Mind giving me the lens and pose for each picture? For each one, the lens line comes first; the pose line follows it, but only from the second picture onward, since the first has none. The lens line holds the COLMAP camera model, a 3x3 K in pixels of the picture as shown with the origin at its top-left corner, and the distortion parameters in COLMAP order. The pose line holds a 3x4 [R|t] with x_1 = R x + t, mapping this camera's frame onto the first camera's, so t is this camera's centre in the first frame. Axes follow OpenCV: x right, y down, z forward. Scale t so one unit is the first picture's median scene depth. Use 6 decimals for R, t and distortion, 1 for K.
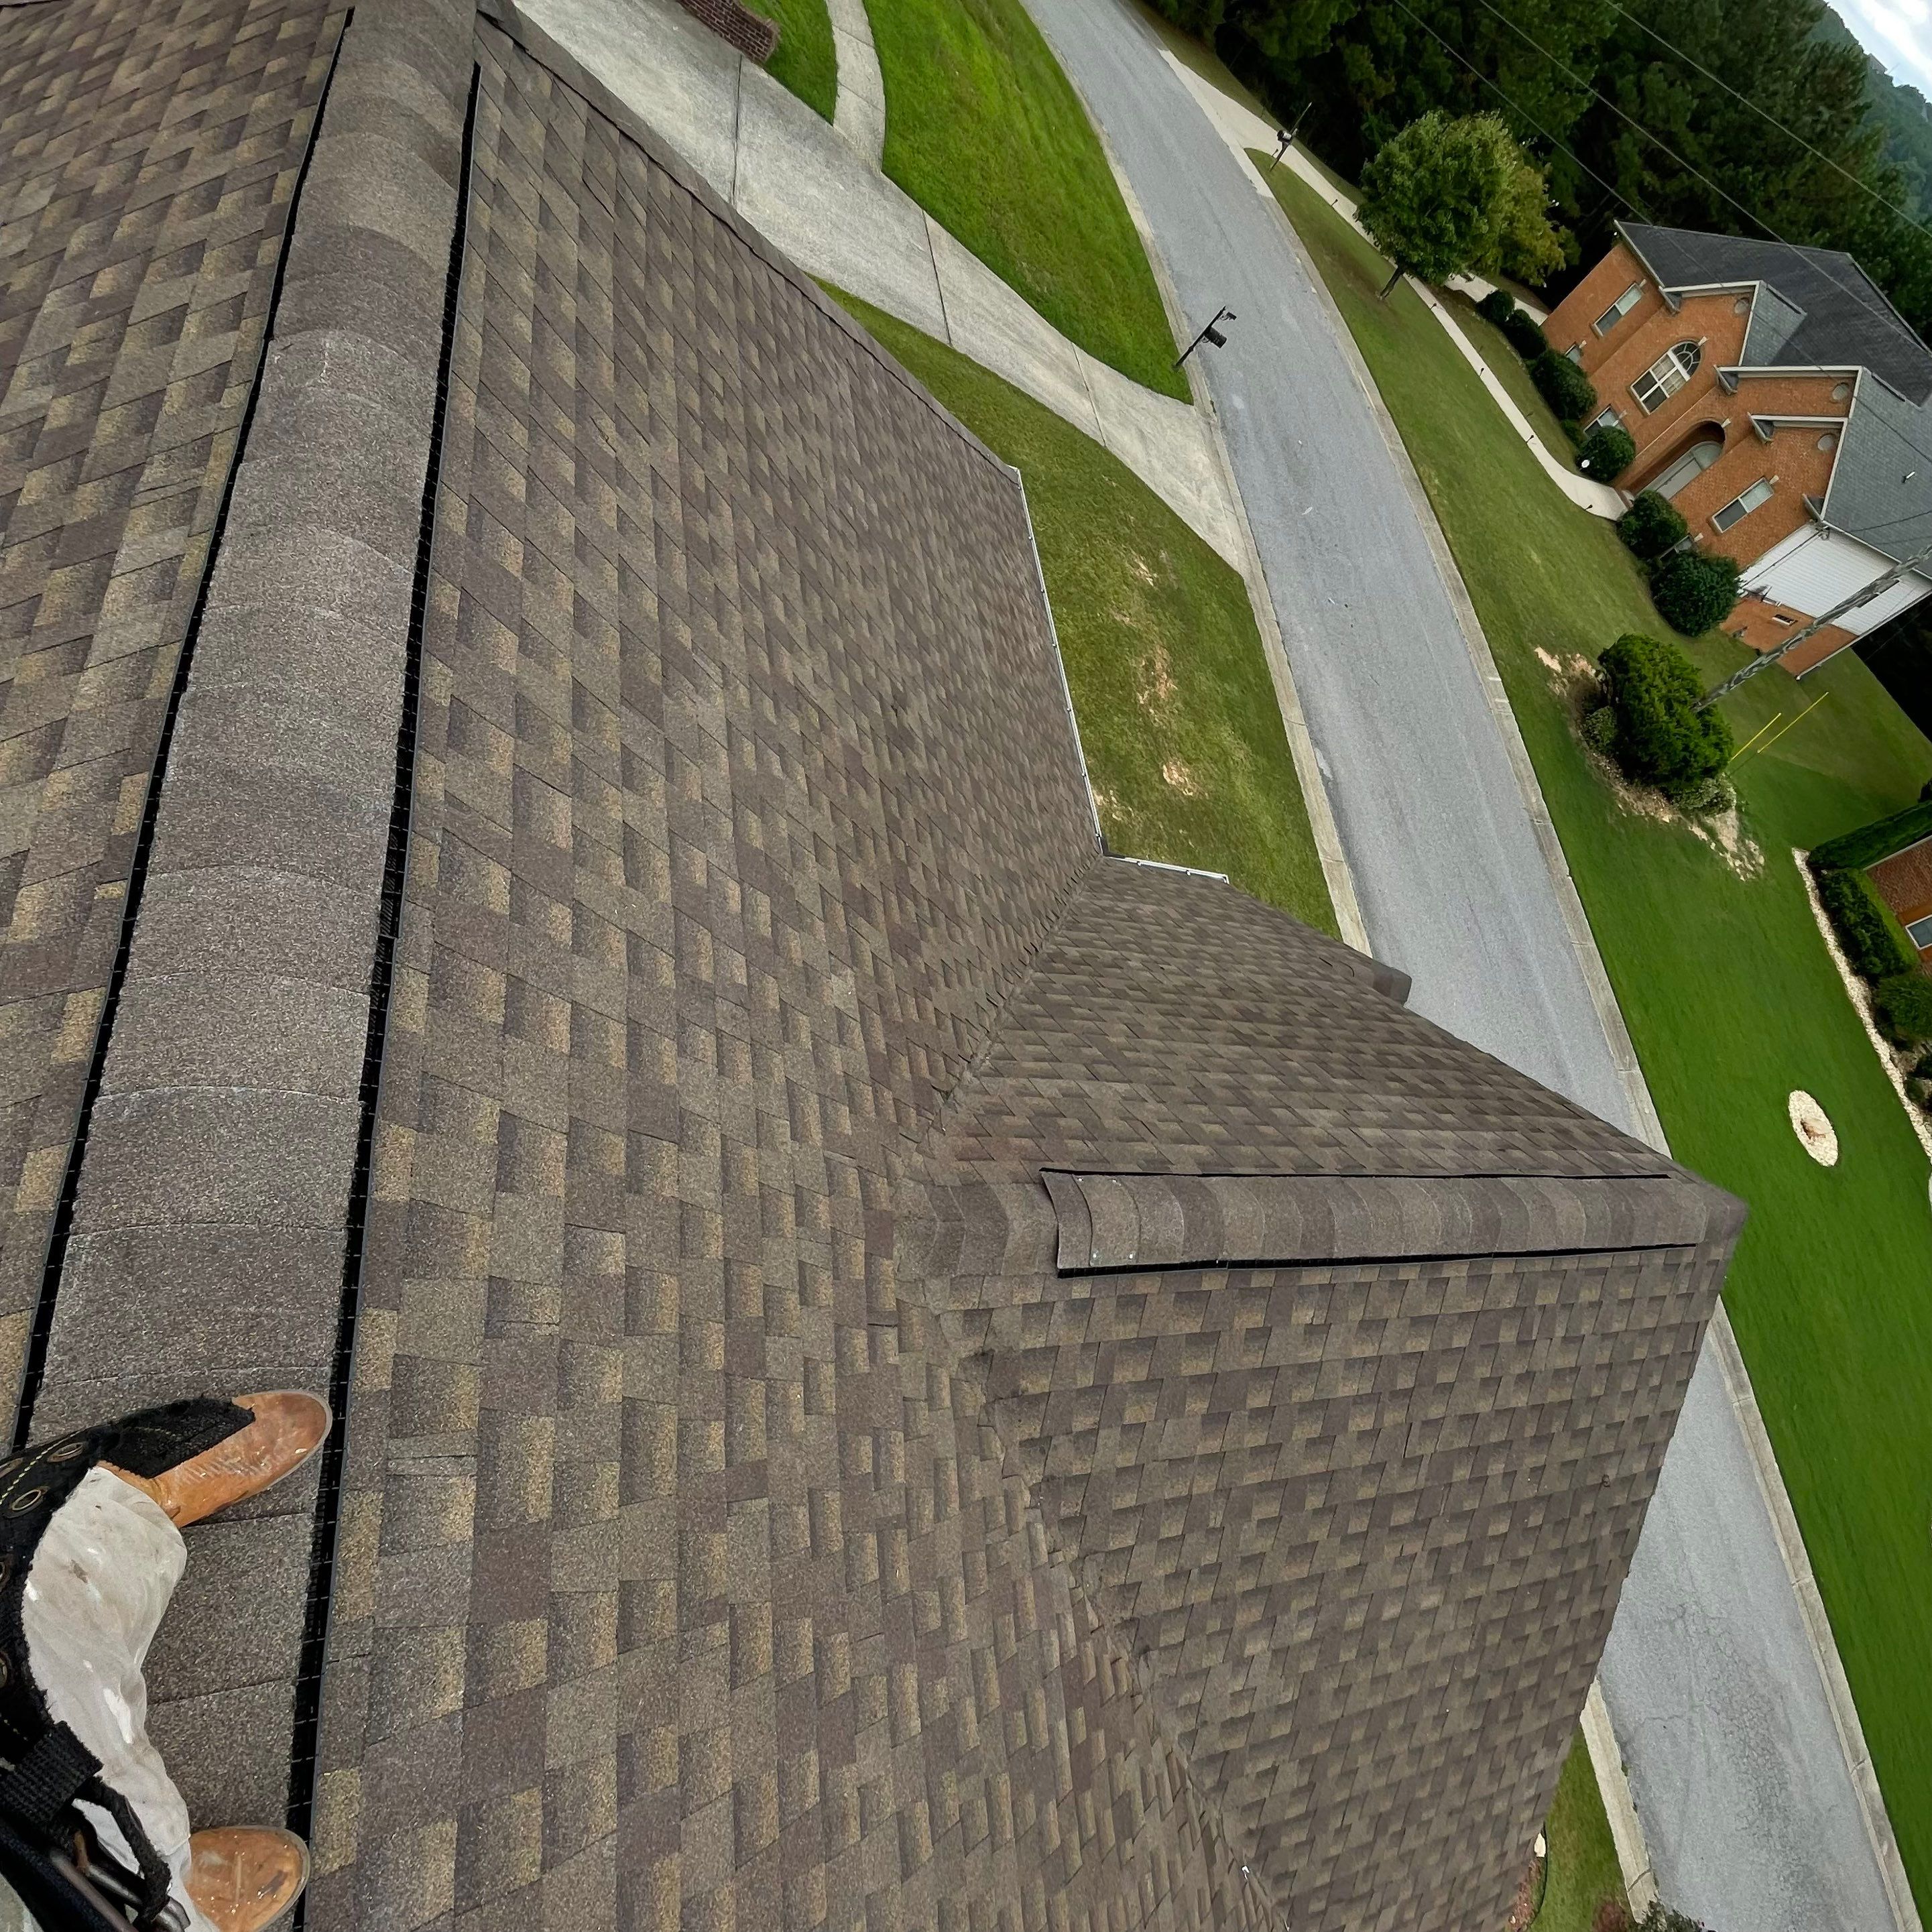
lens RADIAL K [[1078.2, 0, 956.5], [0, 1078.2, 968.6], [0, 0, 1]] dist [0.046631, -0.047689]
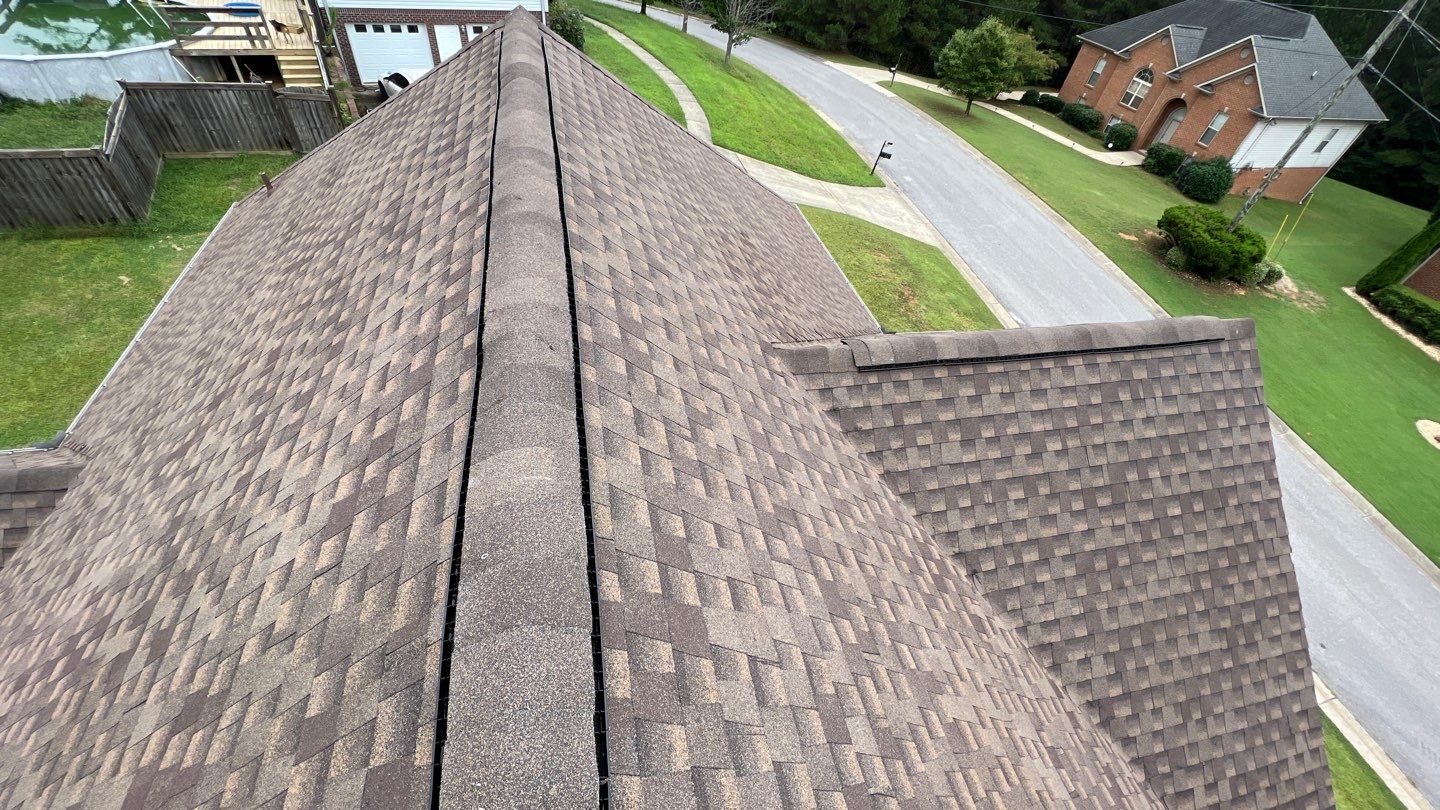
lens RADIAL K [[574.6, 0, 711.6], [0, 574.6, 406.3], [0, 0, 1]] dist [-0.006395, 0.001533]
pose [[0.936520, -0.290757, -0.195934, 0.016081], [0.237289, 0.937018, -0.256304, 0.446557], [0.258116, 0.193541, 0.946530, -0.143298]]
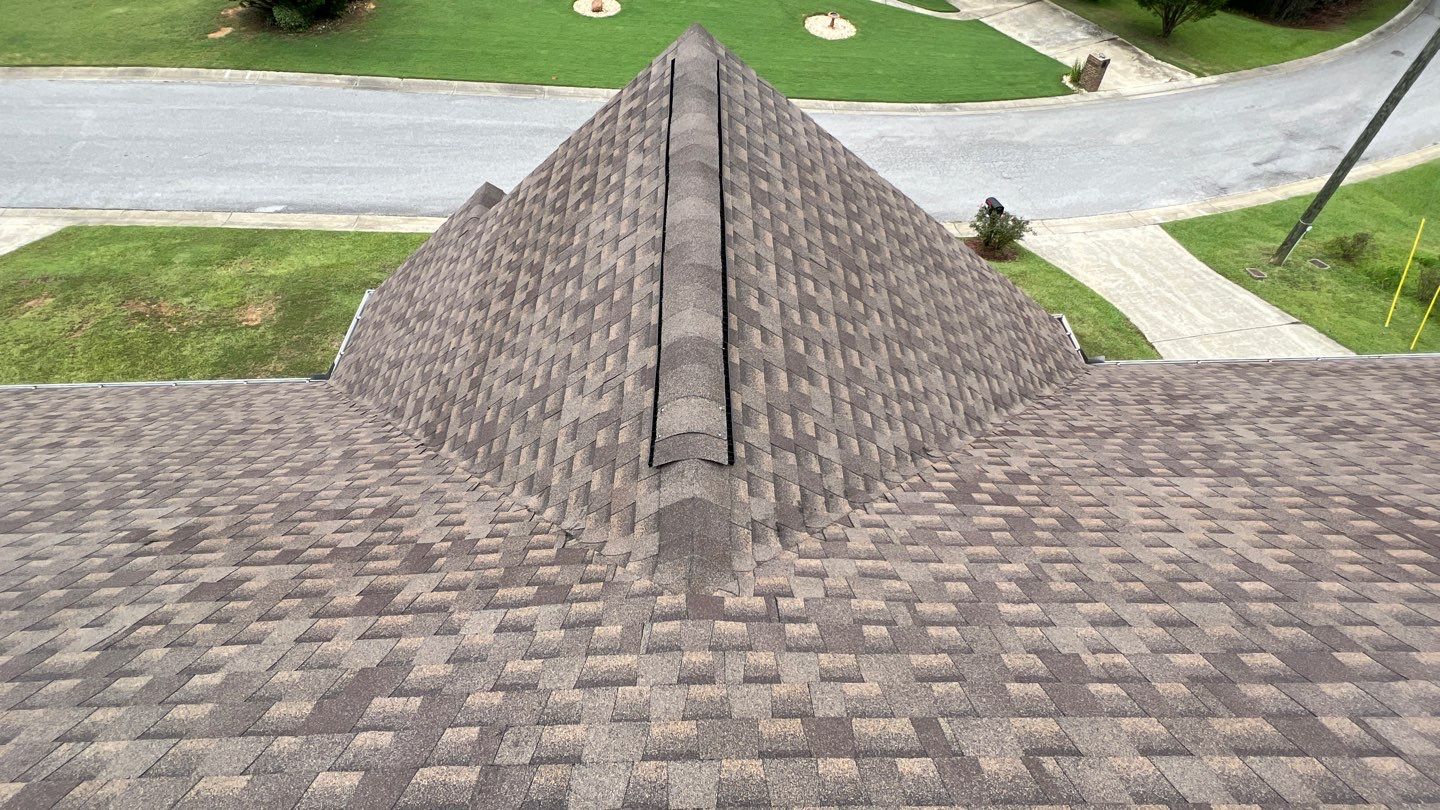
lens RADIAL K [[718.5, 0, 736.0], [0, 718.5, 404.2], [0, 0, 1]] dist [-0.013075, -0.000152]
pose [[0.112238, -0.971722, 0.207745, -0.009946], [0.885123, 0.192786, 0.423546, -0.069052], [-0.451619, 0.136342, 0.881732, 0.169867]]
